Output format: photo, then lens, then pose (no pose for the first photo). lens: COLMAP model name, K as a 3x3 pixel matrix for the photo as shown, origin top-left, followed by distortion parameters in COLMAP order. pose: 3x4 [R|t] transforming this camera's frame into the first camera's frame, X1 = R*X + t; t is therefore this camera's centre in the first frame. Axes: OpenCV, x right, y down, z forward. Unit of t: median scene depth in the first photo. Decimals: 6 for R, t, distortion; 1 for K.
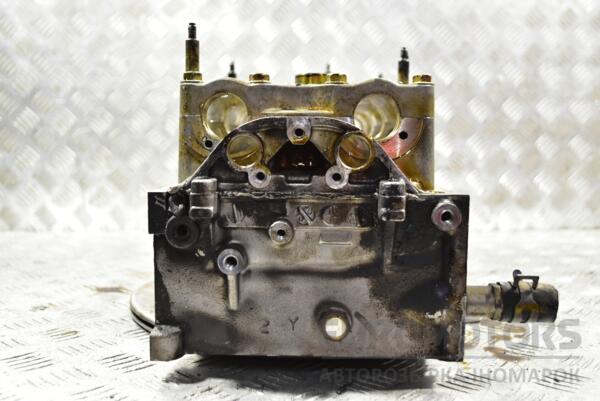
lens RADIAL K [[631.4, 0, 299.9], [0, 631.4, 199.2], [0, 0, 1]] dist [-0.012624, 0.000000]
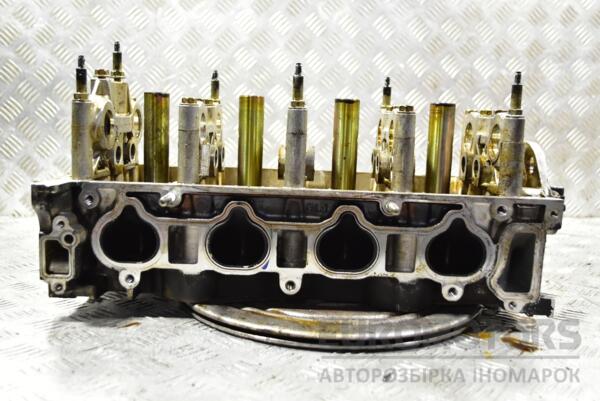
lens RADIAL K [[631.4, 0, 301.4], [0, 631.4, 203.9], [0, 0, 1]] dist [-0.012624, 0.000000]
pose [[0.999719, 0.005787, 0.022971, -0.040620], [-0.006946, 0.998690, 0.050704, -0.025797], [-0.022647, -0.050850, 0.998450, -0.048415]]
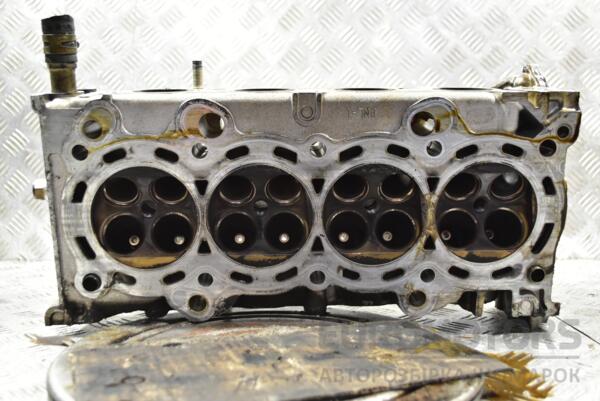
lens RADIAL K [[640.5, 0, 306.3], [0, 640.5, 199.2], [0, 0, 1]] dist [-0.011543, 0.000000]
pose [[0.997004, -0.007009, -0.077033, 0.065225], [0.005131, 0.999686, -0.024546, -0.014949], [0.077181, 0.024077, 0.996726, 0.087294]]
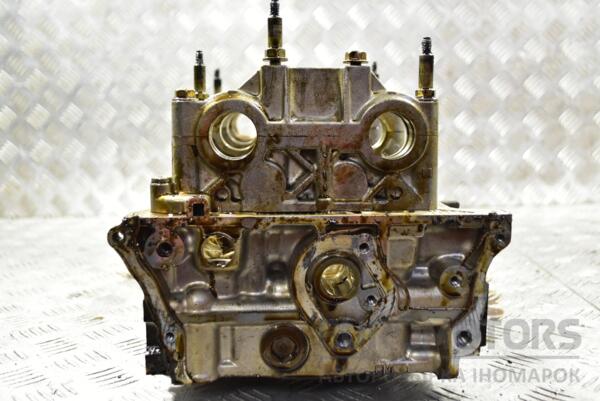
lens RADIAL K [[631.4, 0, 297.2], [0, 631.4, 198.7], [0, 0, 1]] dist [-0.012624, 0.000000]
pose [[0.995040, -0.023820, -0.096578, 0.053219], [0.028845, 0.998283, 0.050973, -0.025487], [0.095198, -0.053506, 0.994019, -0.049179]]
